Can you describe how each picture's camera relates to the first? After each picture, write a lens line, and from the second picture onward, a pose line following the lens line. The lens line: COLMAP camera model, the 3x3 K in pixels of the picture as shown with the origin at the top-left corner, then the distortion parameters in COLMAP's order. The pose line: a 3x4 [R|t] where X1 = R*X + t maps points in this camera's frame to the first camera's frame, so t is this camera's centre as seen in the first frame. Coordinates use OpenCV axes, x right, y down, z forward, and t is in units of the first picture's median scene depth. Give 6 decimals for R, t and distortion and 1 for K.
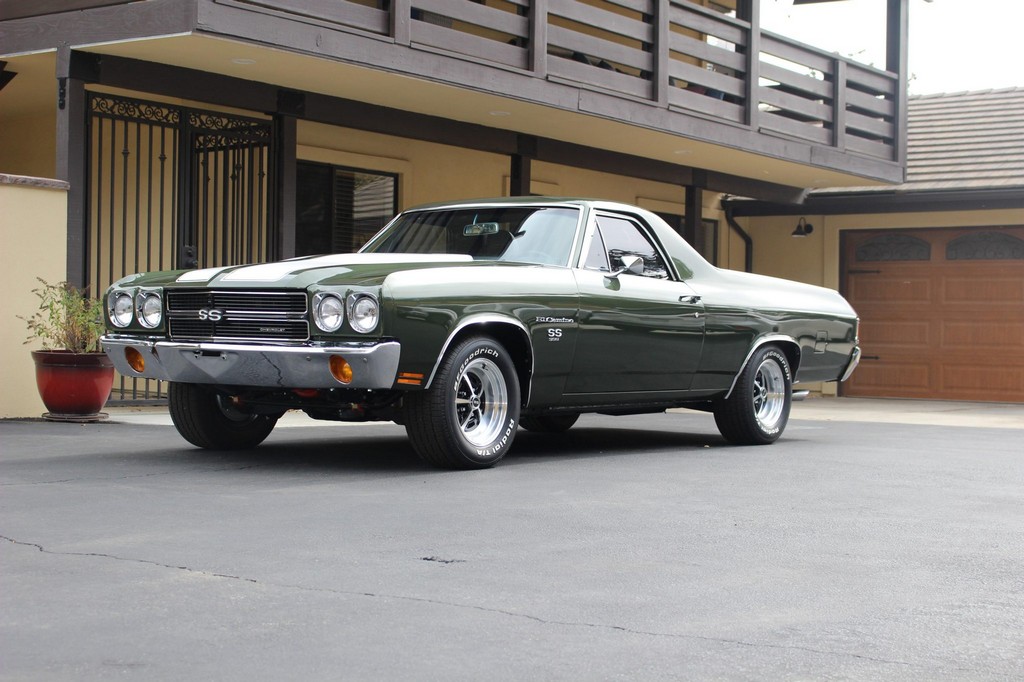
lens RADIAL K [[1656.2, 0, 509.8], [0, 1656.2, 339.8], [0, 0, 1]] dist [-0.050006, 0.000000]
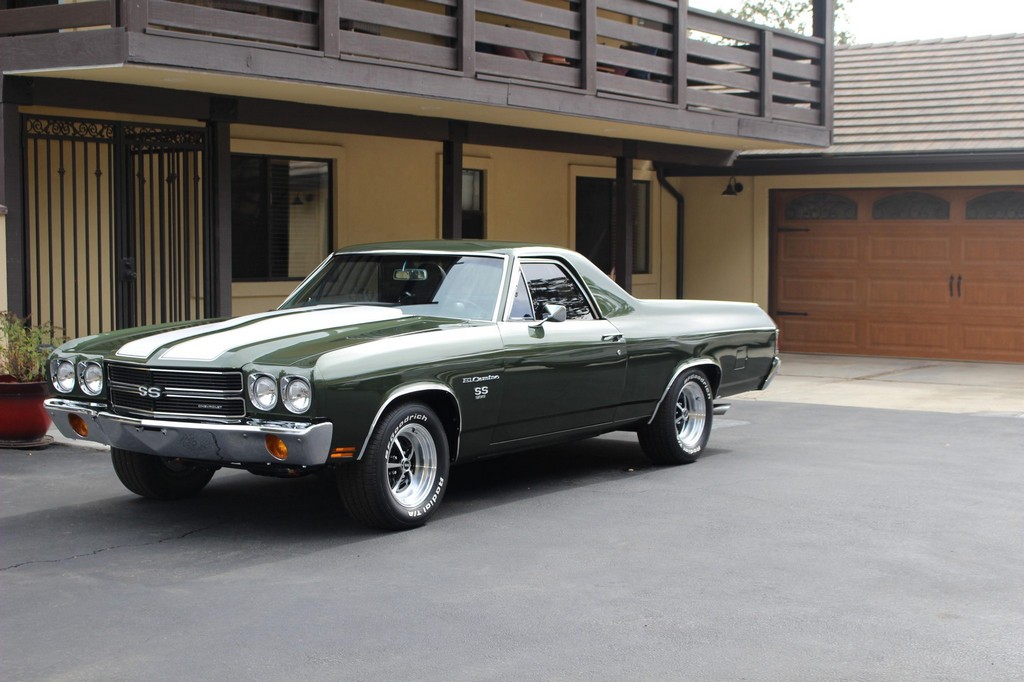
lens RADIAL K [[1656.2, 0, 510.8], [0, 1656.2, 342.2], [0, 0, 1]] dist [-0.050006, 0.000000]
pose [[0.999255, -0.017958, 0.034148, 0.006582], [0.015785, 0.997896, 0.062879, -0.062027], [-0.035205, -0.062293, 0.997437, -0.026645]]
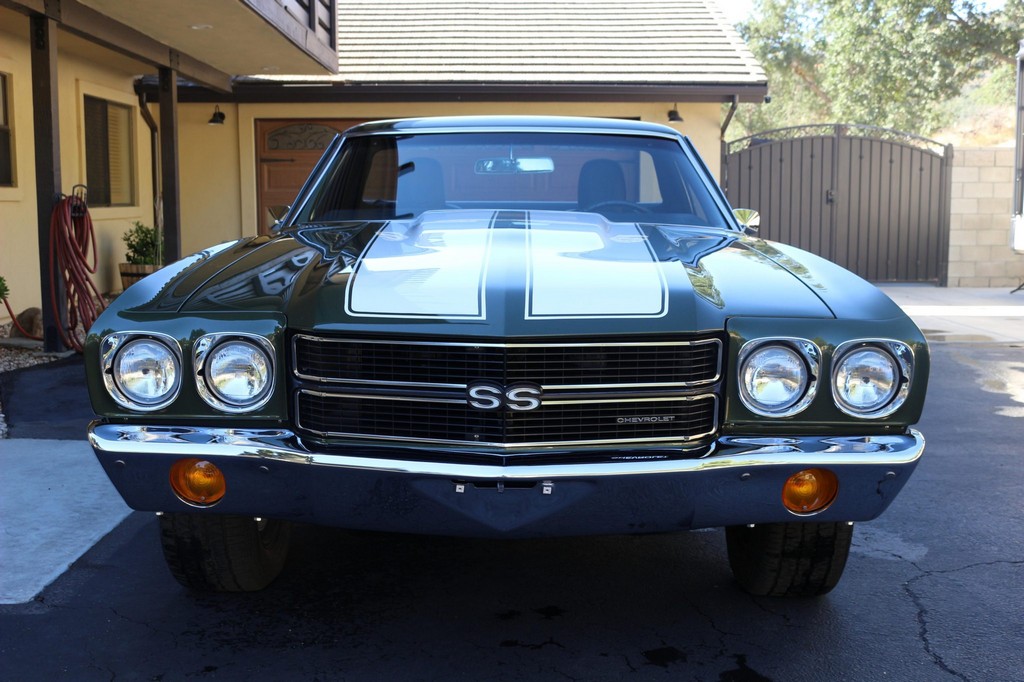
lens RADIAL K [[1156.7, 0, 511.9], [0, 1156.7, 341.5], [0, 0, 1]] dist [-0.083926, 0.000000]
pose [[0.786925, -0.094517, 0.609767, -0.183576], [0.012853, 0.990495, 0.136945, -0.041099], [-0.616915, -0.099928, 0.780660, 0.549376]]
